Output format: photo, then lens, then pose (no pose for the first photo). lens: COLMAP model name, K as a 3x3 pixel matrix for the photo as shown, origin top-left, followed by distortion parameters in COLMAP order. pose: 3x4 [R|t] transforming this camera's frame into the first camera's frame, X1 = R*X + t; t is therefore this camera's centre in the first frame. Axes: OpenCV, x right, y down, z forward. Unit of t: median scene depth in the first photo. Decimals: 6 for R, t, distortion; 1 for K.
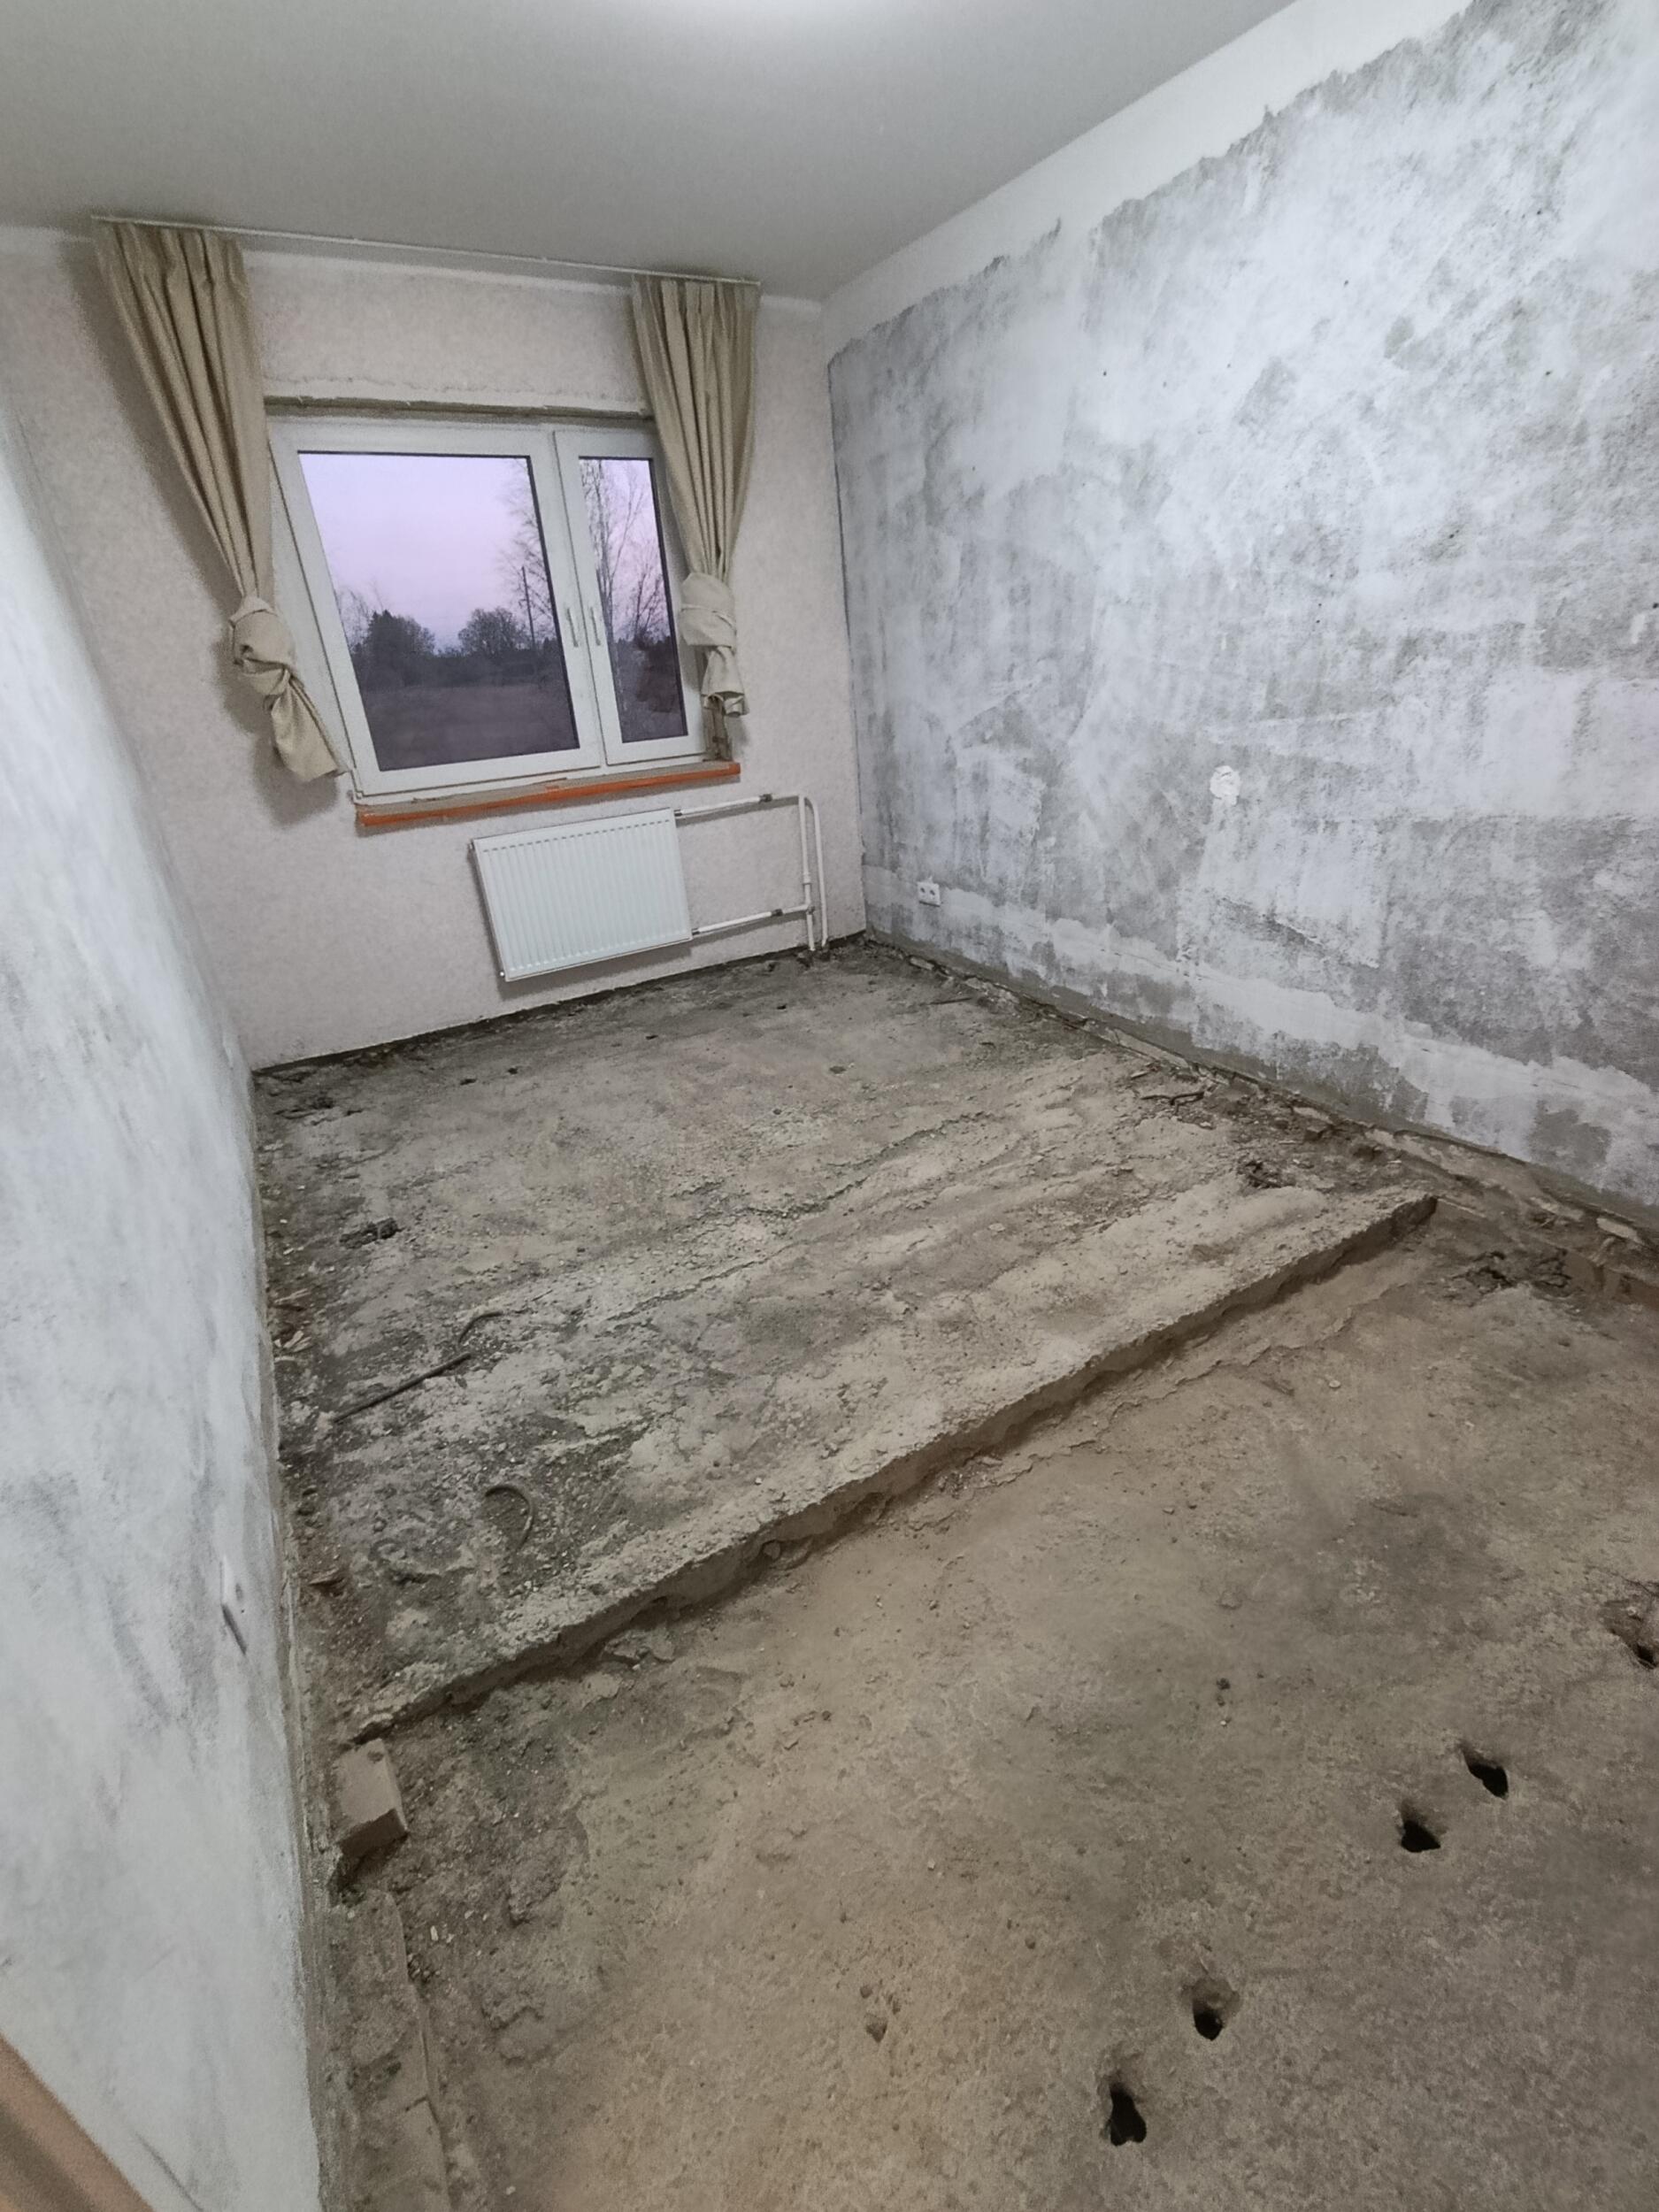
lens RADIAL K [[1007.4, 0, 851.8], [0, 1007.4, 1105.6], [0, 0, 1]] dist [0.001350, 0.001878]
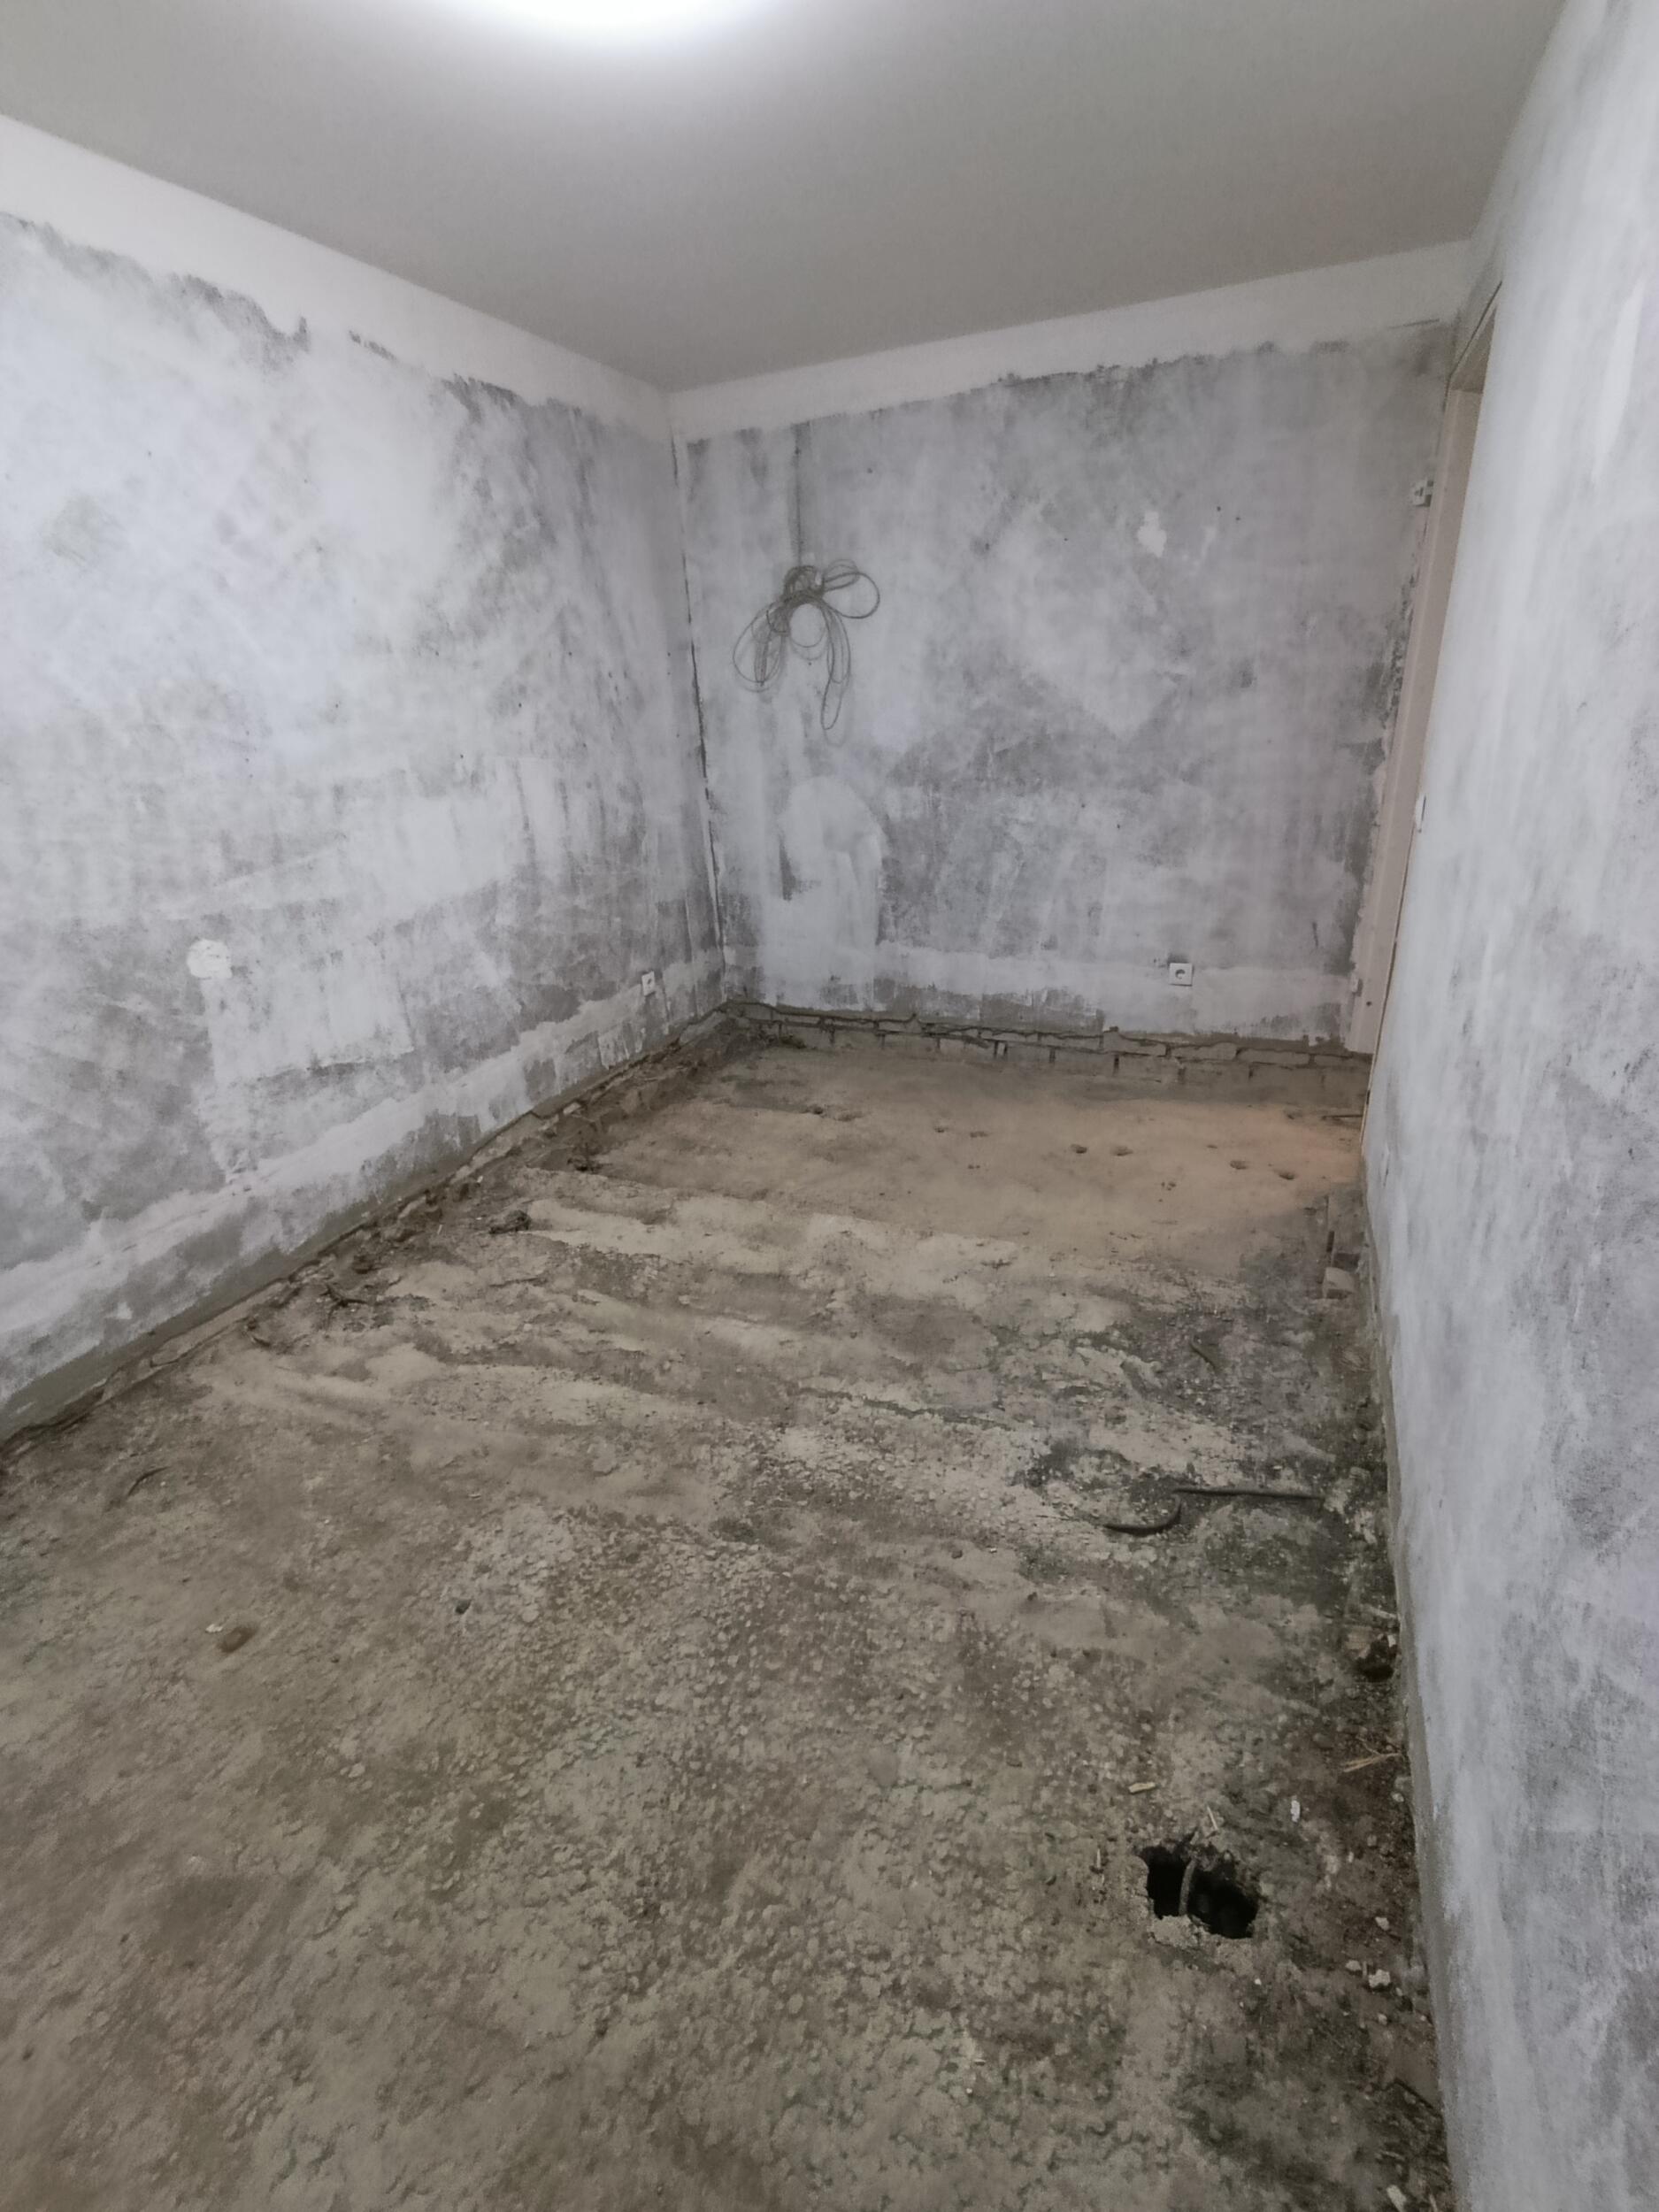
lens RADIAL K [[1007.4, 0, 849.3], [0, 1007.4, 1106.9], [0, 0, 1]] dist [0.001350, 0.001878]
pose [[-0.592875, -0.212913, 0.776638, -0.730268], [0.423073, 0.738248, 0.525357, -0.506599], [-0.685207, 0.640046, -0.347611, 1.139042]]
